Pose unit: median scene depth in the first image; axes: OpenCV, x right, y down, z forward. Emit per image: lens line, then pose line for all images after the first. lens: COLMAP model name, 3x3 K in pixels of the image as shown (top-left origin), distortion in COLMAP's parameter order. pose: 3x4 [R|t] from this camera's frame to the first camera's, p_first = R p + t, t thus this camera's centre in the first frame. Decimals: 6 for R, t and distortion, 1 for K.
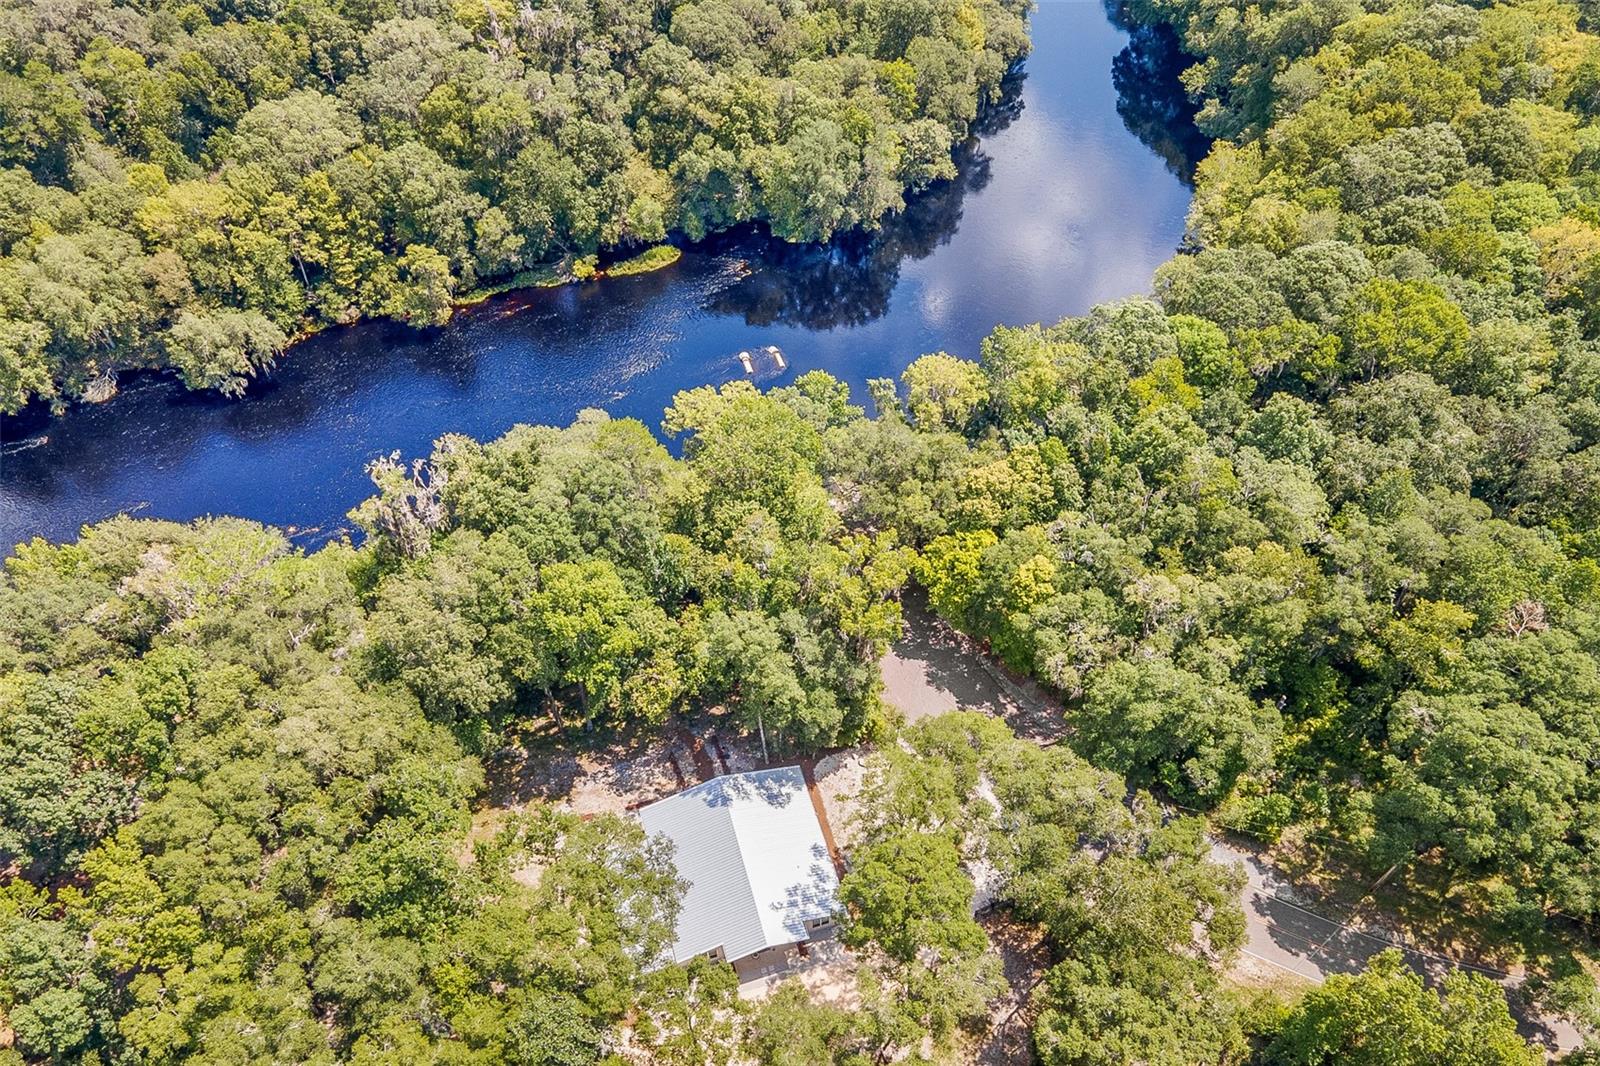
lens RADIAL K [[1170.0, 0, 809.3], [0, 1170.0, 533.3], [0, 0, 1]] dist [0.020364, 0.031181]
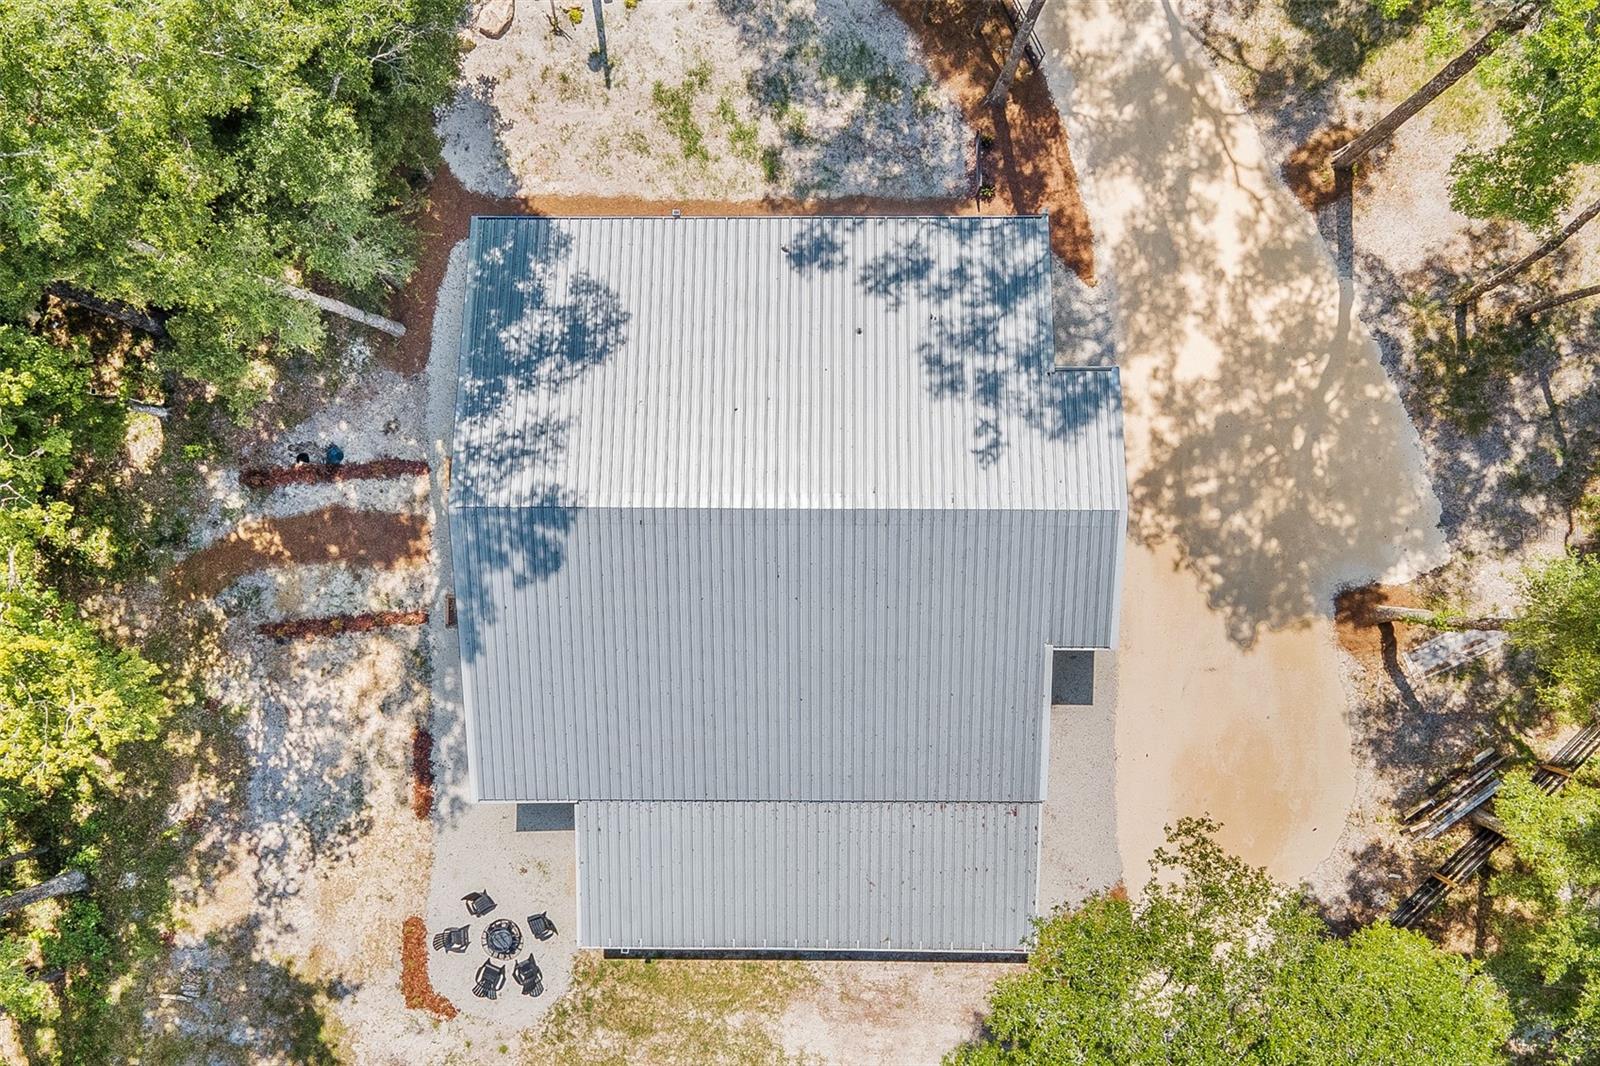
lens RADIAL K [[1170.0, 0, 795.1], [0, 1170.0, 529.6], [0, 0, 1]] dist [0.020364, 0.031181]
pose [[0.294786, -0.955554, 0.004206, -0.039662], [0.720105, 0.225039, 0.656359, 0.060352], [-0.628133, -0.190456, 0.754437, 0.500802]]
